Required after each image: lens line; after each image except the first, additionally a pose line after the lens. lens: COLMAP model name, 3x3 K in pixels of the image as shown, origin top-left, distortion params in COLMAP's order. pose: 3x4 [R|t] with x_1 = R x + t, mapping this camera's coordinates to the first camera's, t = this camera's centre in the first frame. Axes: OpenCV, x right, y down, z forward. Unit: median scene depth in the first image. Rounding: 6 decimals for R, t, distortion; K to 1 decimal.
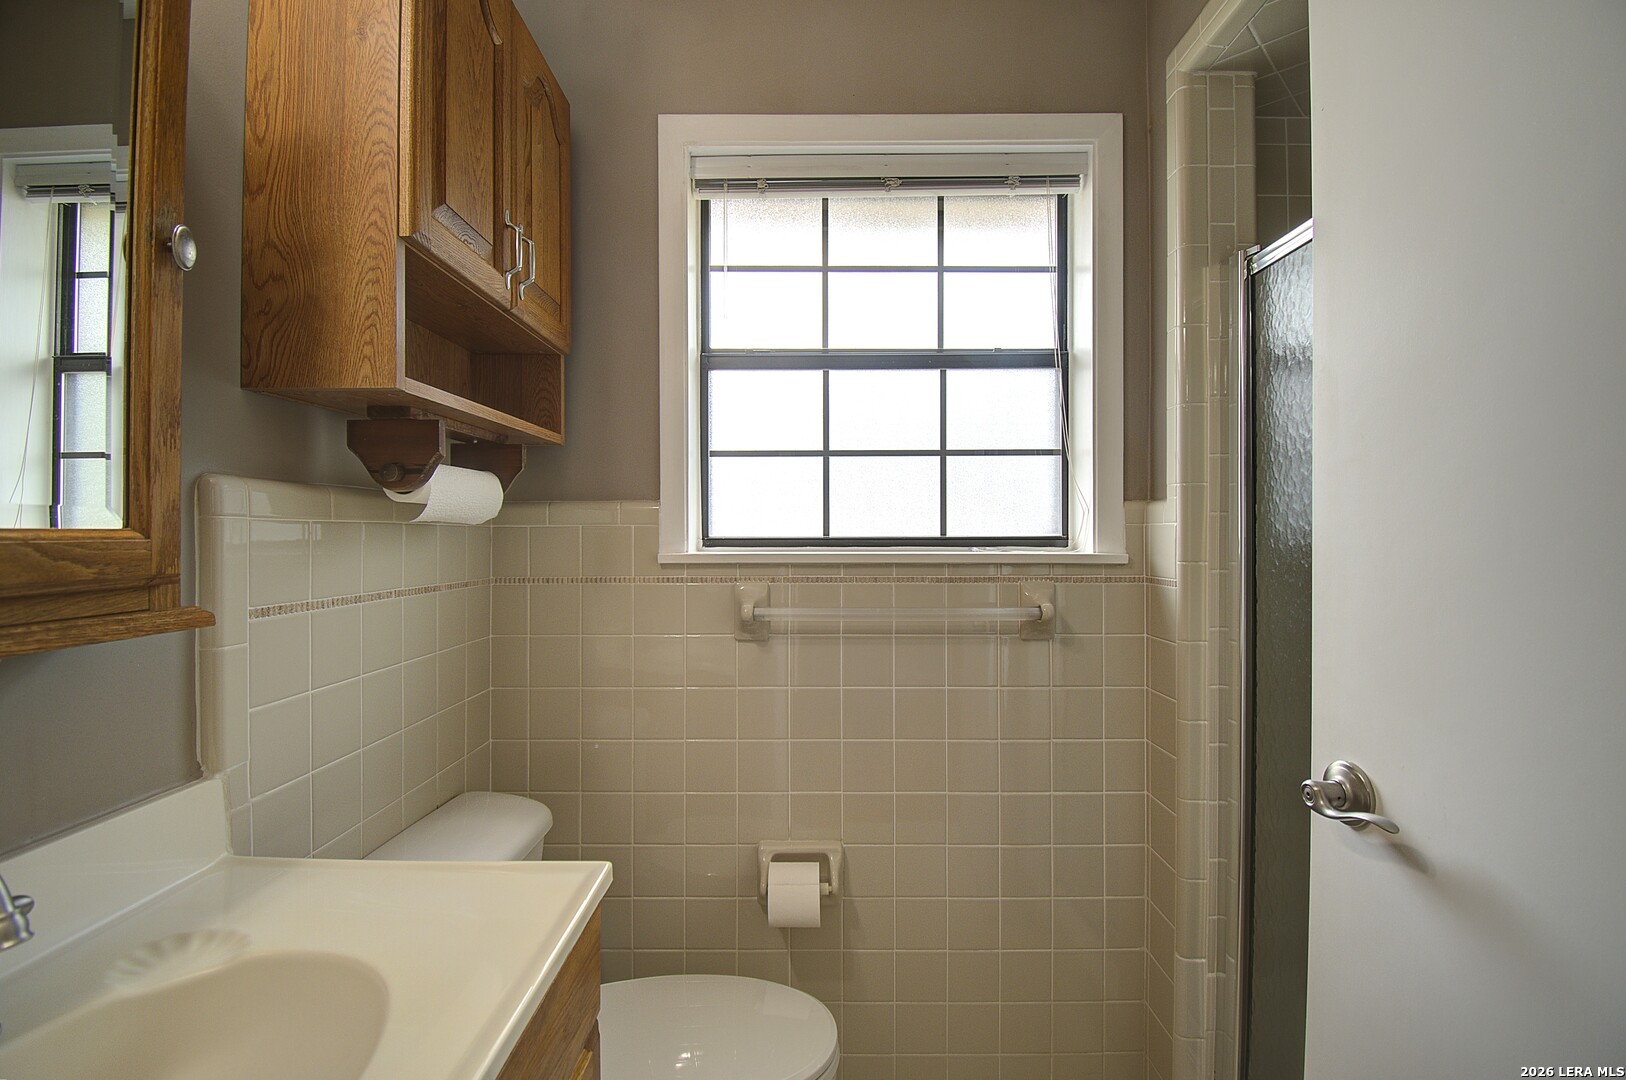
lens RADIAL K [[702.5, 0, 810.7], [0, 702.5, 534.0], [0, 0, 1]] dist [0.021072, -0.024000]
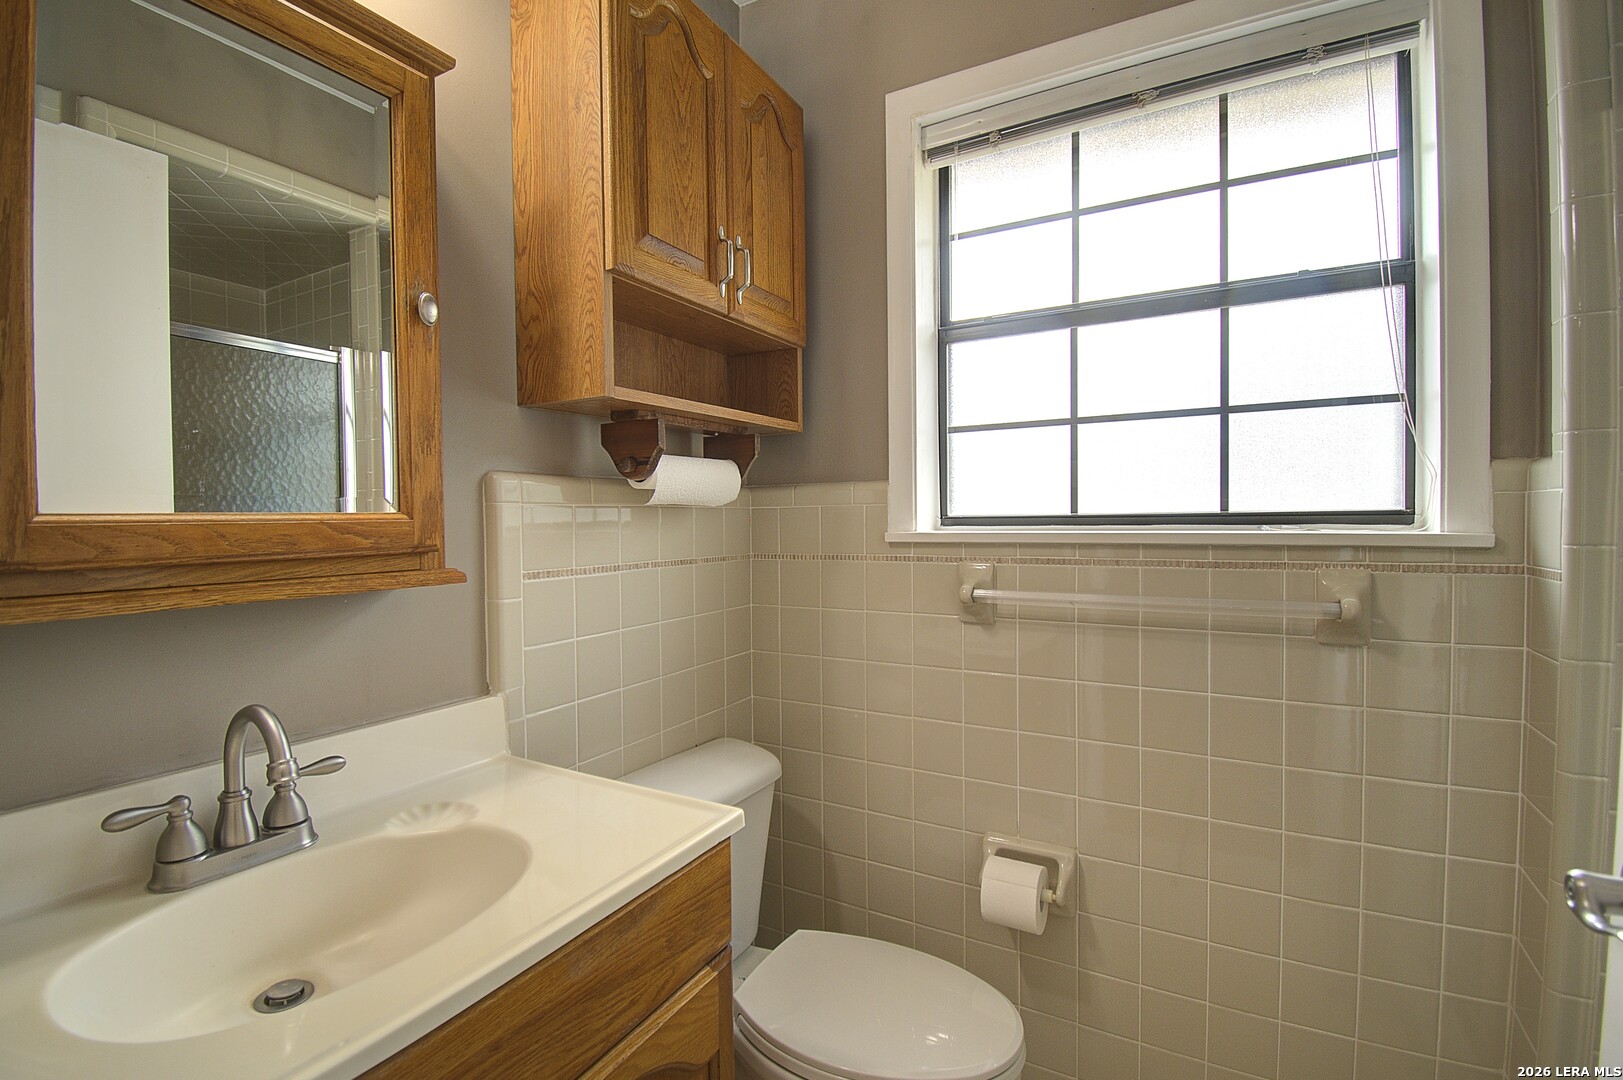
lens RADIAL K [[715.8, 0, 821.2], [0, 715.8, 533.2], [0, 0, 1]] dist [0.025759, -0.026873]
pose [[0.882783, 0.001811, -0.469778, 0.194130], [0.010547, 0.999664, 0.023674, 0.003539], [0.469663, -0.025854, 0.882467, 0.040580]]
